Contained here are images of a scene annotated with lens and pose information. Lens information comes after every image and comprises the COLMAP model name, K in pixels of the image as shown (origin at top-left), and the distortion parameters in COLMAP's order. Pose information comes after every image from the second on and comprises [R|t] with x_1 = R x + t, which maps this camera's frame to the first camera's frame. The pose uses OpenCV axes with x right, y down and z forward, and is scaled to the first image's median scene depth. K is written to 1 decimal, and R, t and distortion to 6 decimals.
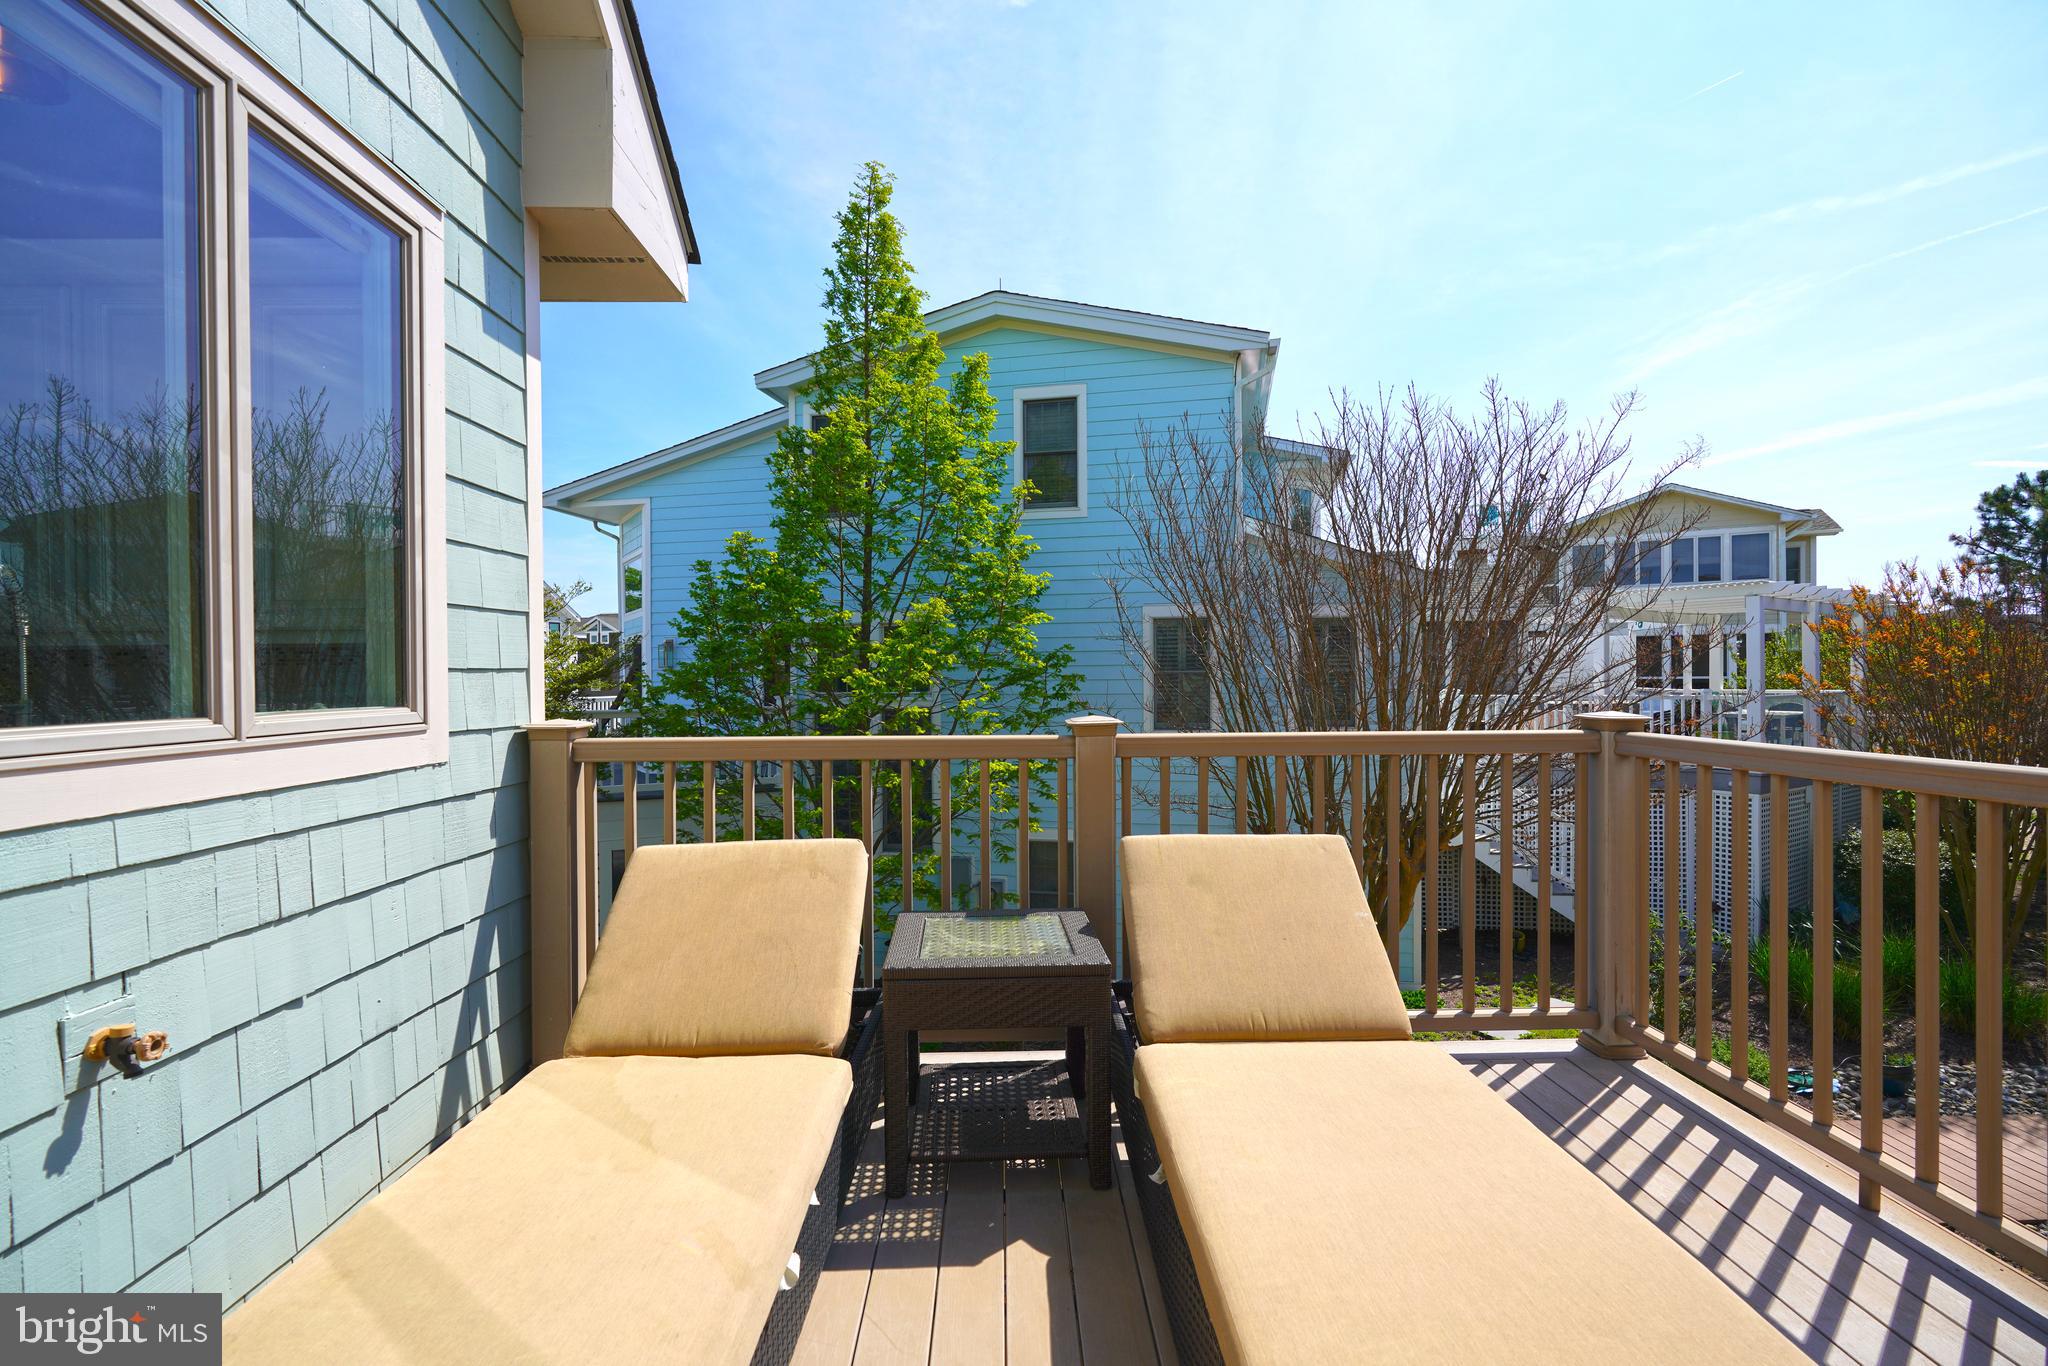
lens RADIAL K [[916.3, 0, 1017.6], [0, 916.3, 681.0], [0, 0, 1]] dist [-0.014522, 0.005660]
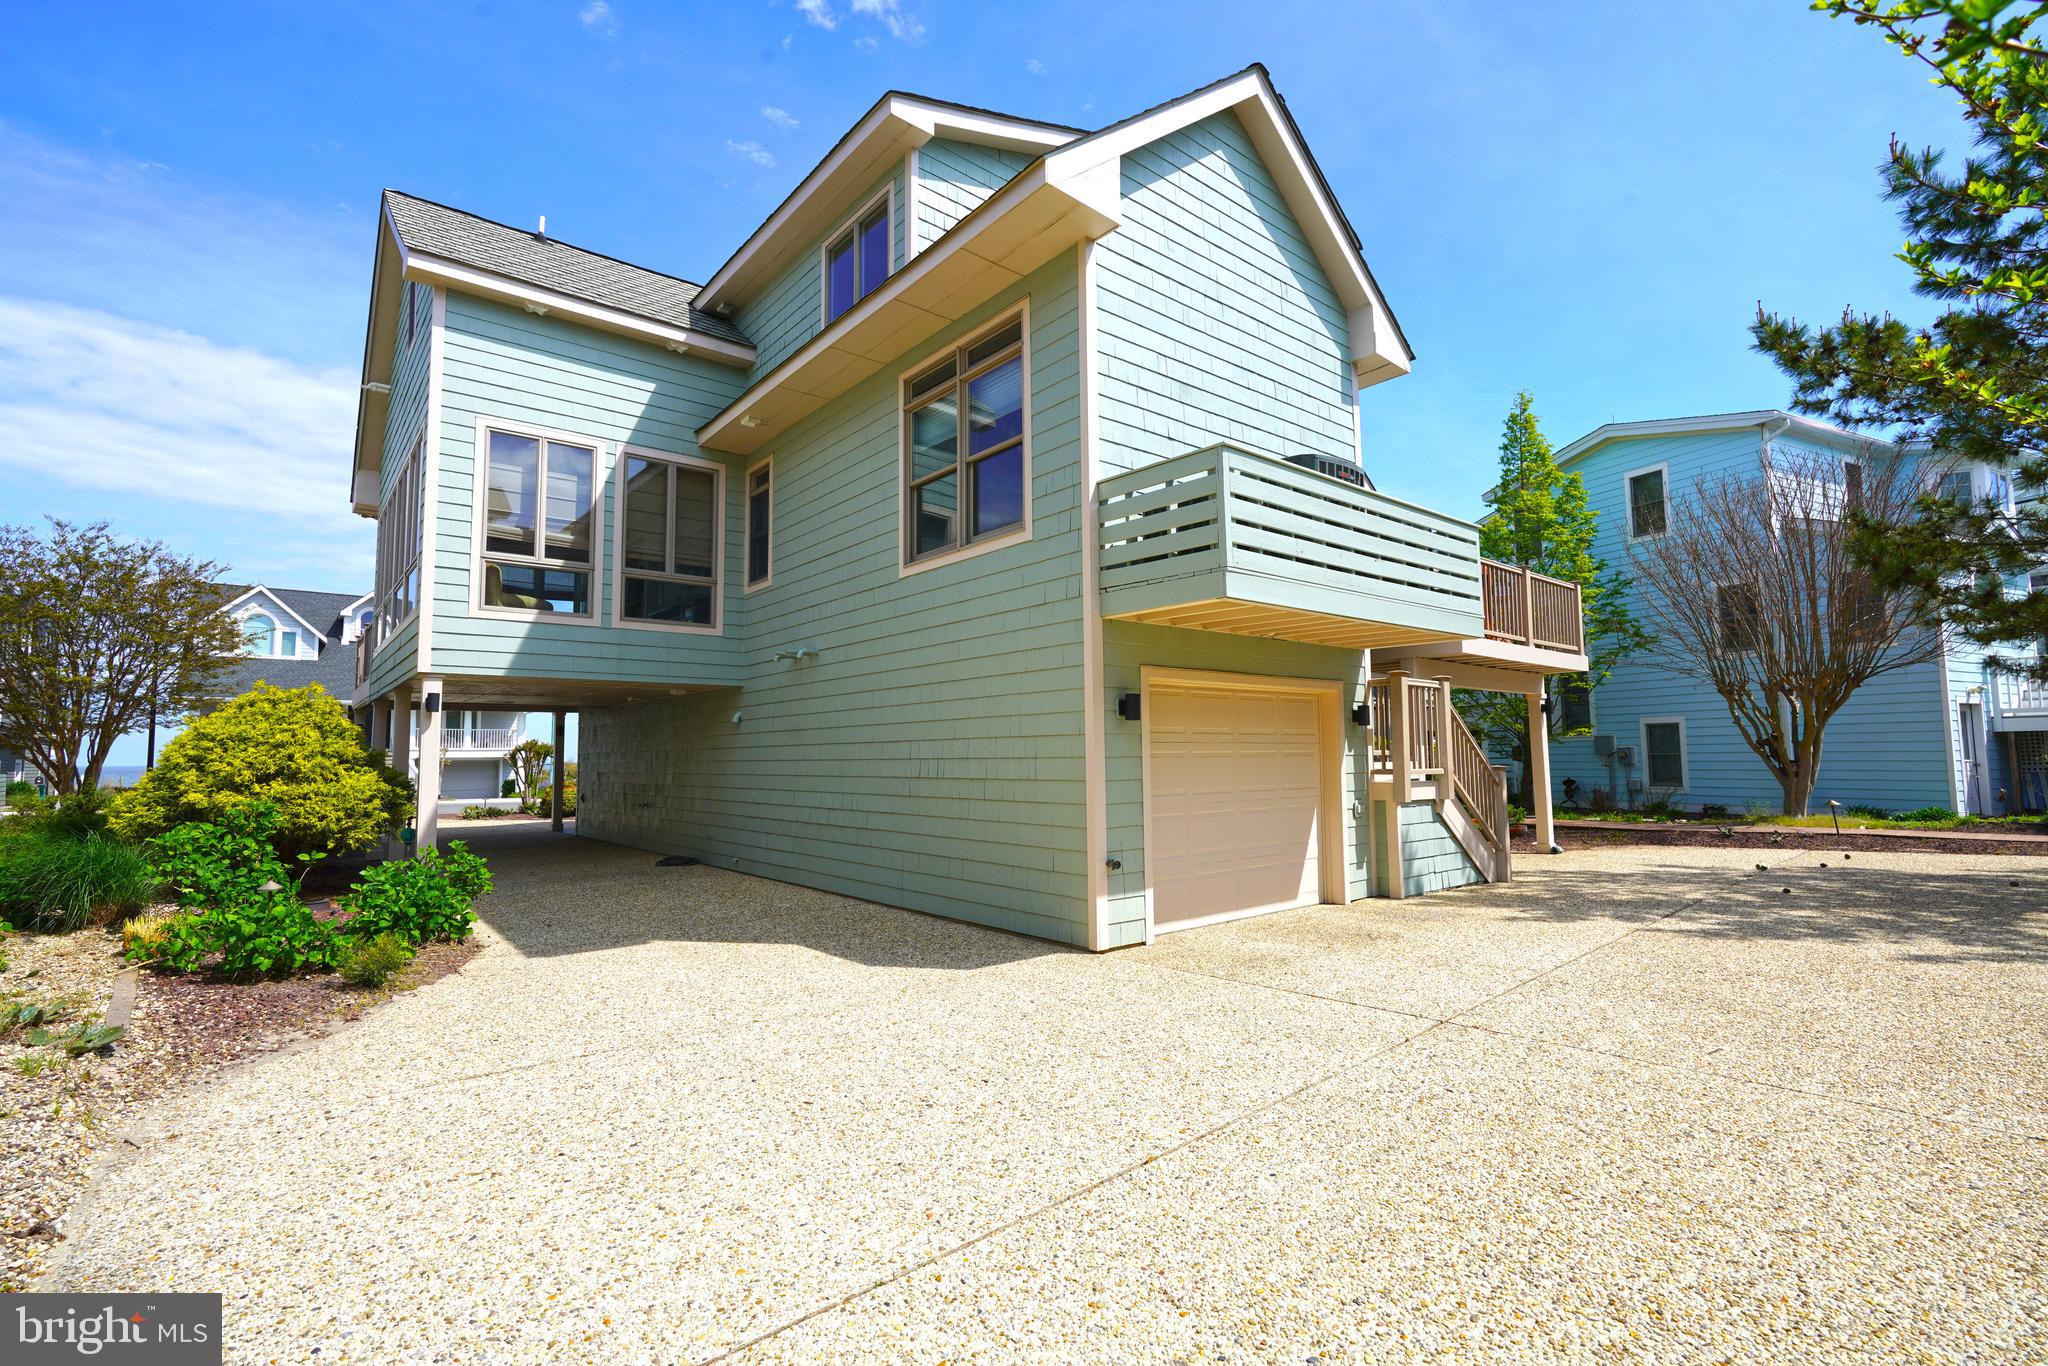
lens RADIAL K [[916.3, 0, 1028.4], [0, 916.3, 683.8], [0, 0, 1]] dist [-0.014522, 0.005660]
pose [[0.638166, -0.053549, -0.768035, 2.516614], [0.003476, 0.997768, -0.066679, 0.887143], [0.769891, 0.039882, 0.636928, -4.315900]]
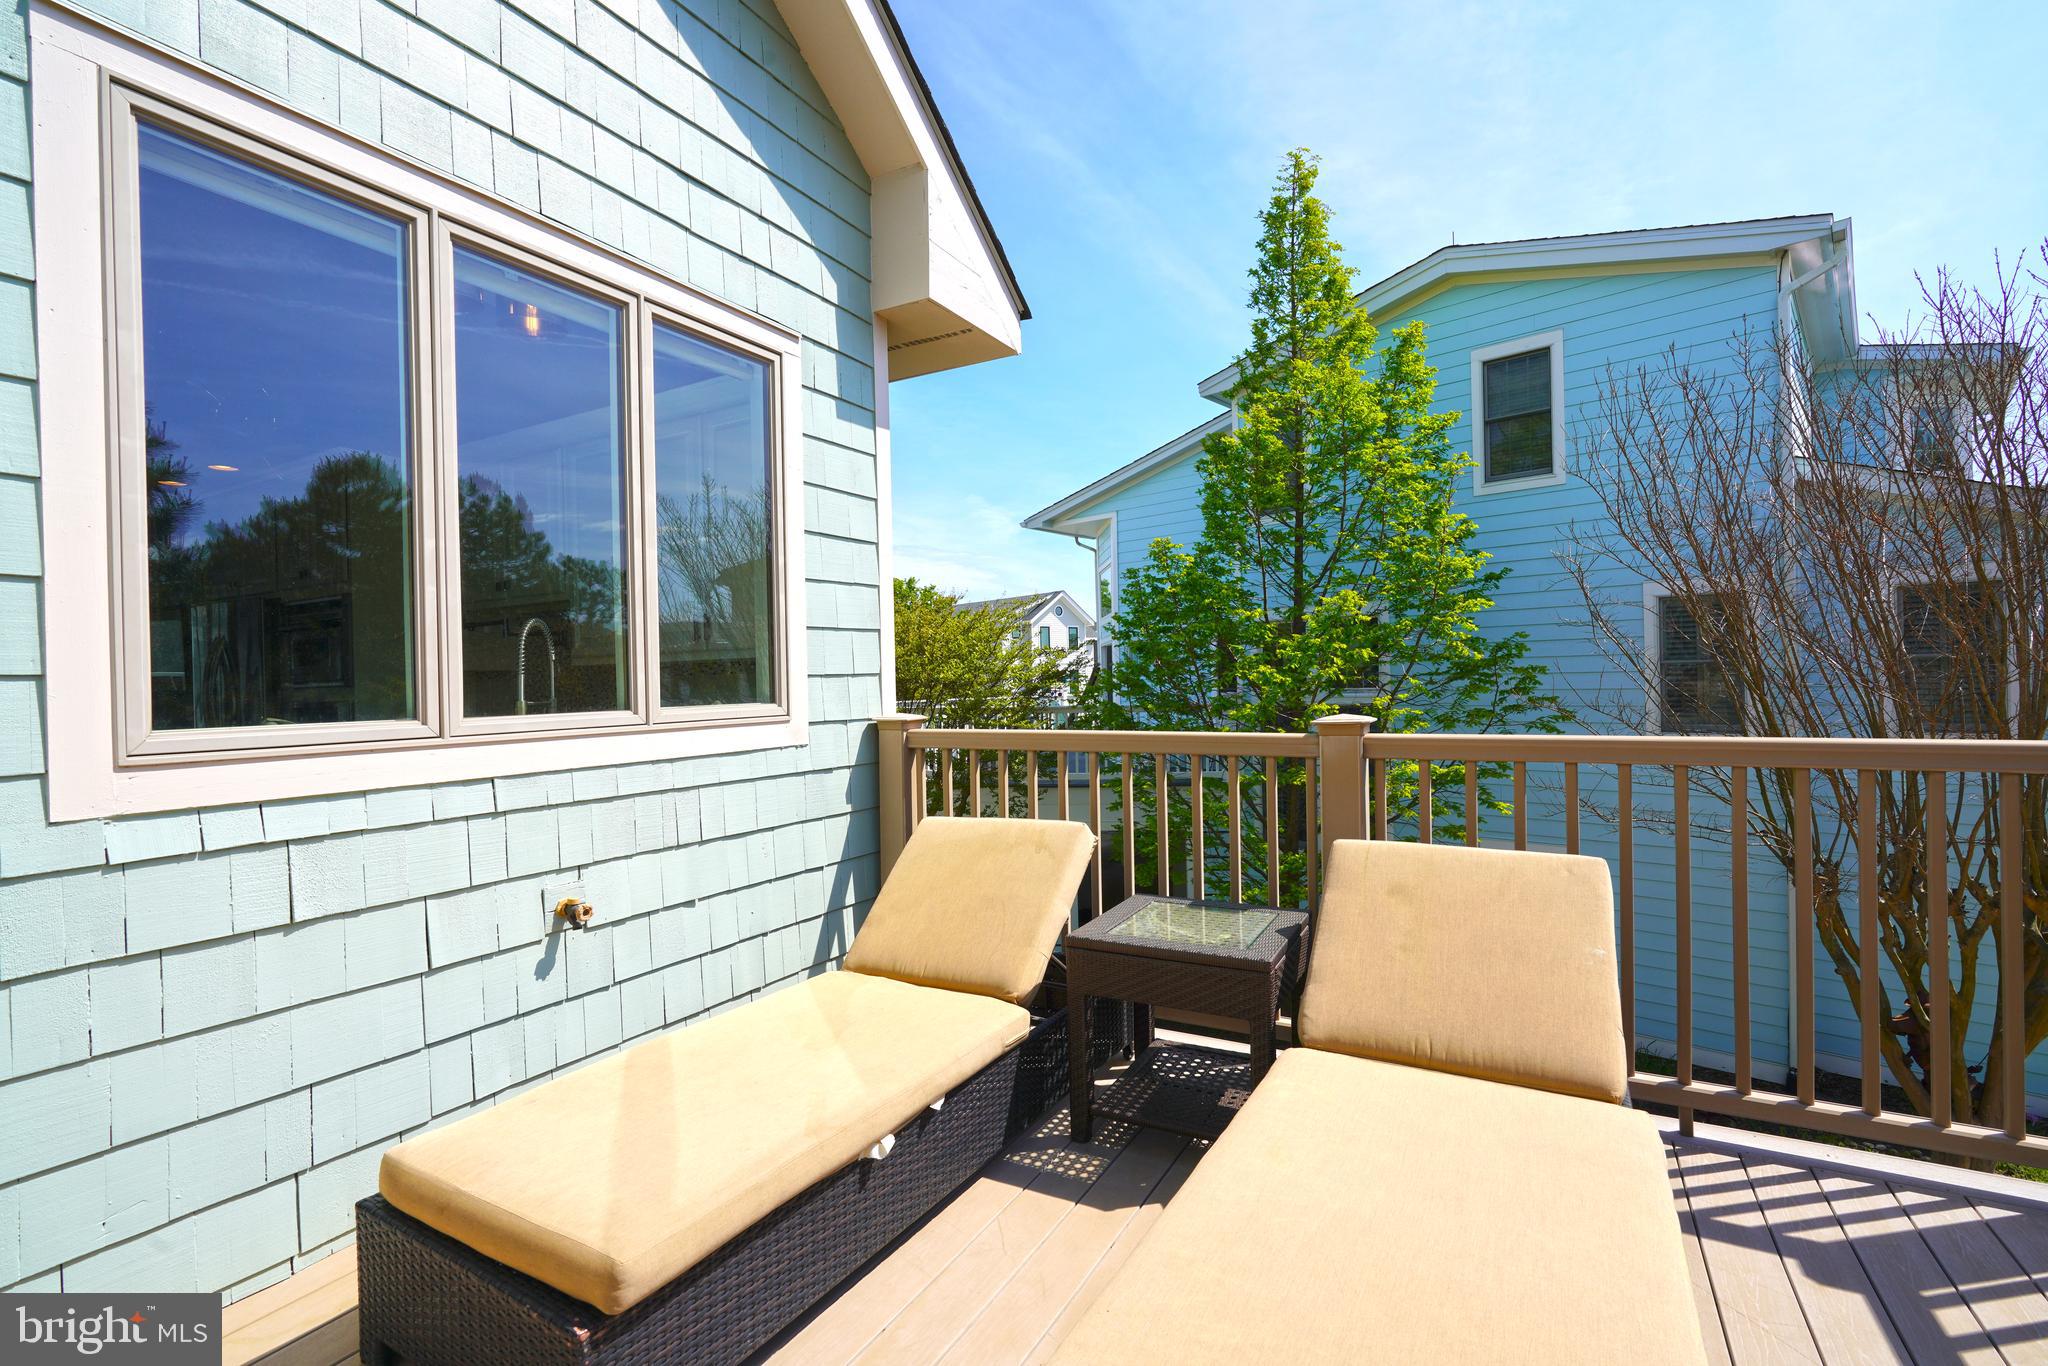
lens RADIAL K [[916.3, 0, 1022.0], [0, 916.3, 678.9], [0, 0, 1]] dist [-0.014522, 0.005660]
pose [[0.857360, -0.011138, -0.514596, 0.313006], [0.012226, 0.999924, -0.001274, -0.001951], [0.514571, -0.005199, 0.857432, 0.003797]]
